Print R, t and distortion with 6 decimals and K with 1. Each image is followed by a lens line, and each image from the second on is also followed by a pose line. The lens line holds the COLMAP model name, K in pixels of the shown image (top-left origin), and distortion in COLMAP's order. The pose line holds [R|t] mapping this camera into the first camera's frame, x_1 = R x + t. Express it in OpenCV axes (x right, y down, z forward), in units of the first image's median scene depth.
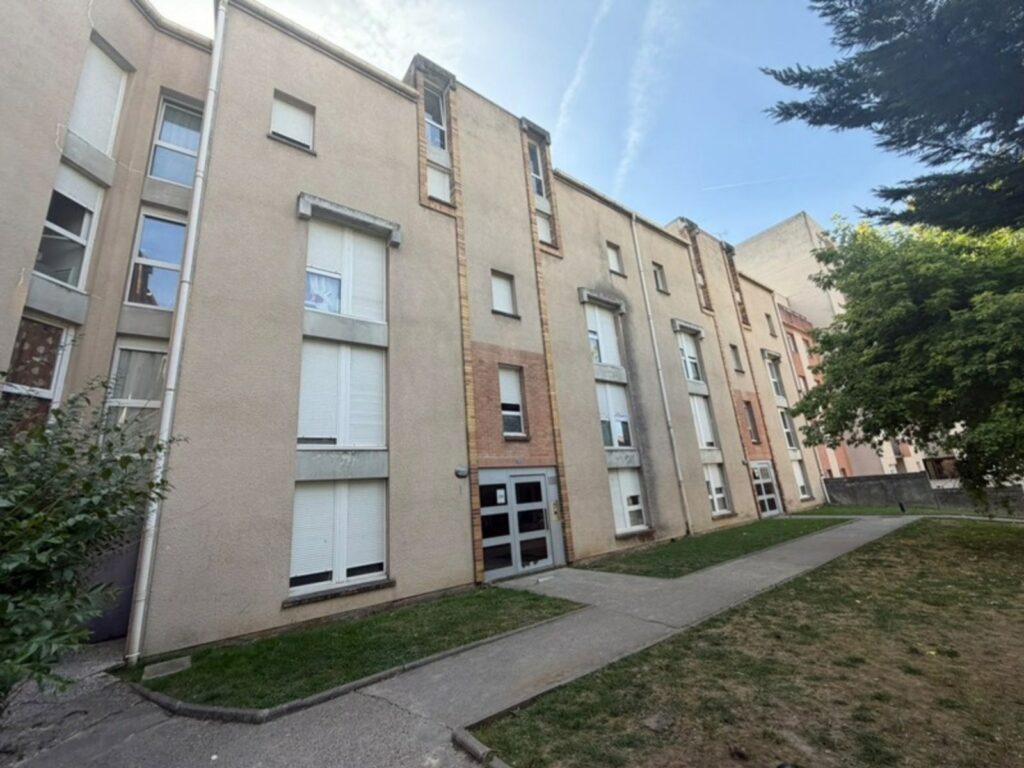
lens RADIAL K [[407.2, 0, 512.0], [0, 407.2, 384.0], [0, 0, 1]] dist [-0.001408, 0.000495]
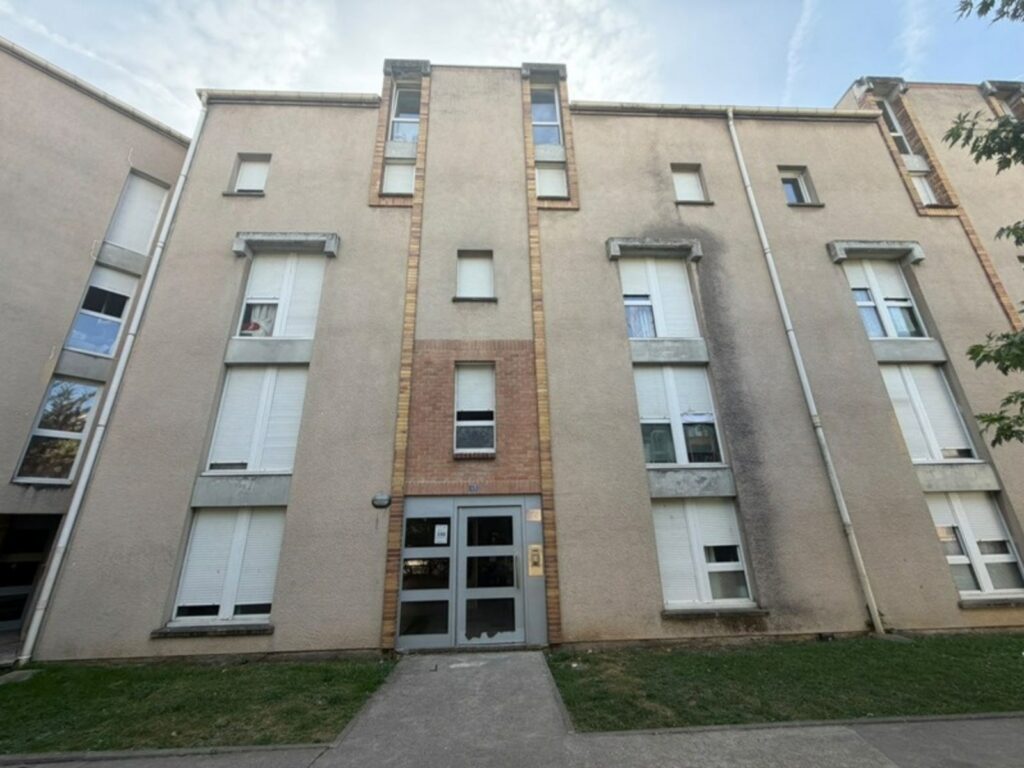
lens RADIAL K [[415.4, 0, 514.3], [0, 415.4, 372.6], [0, 0, 1]] dist [-0.000751, 0.000032]
pose [[0.829810, -0.136722, -0.541038, 0.500043], [0.103216, 0.990398, -0.091972, 0.057384], [0.548418, 0.020475, 0.835954, 0.385612]]
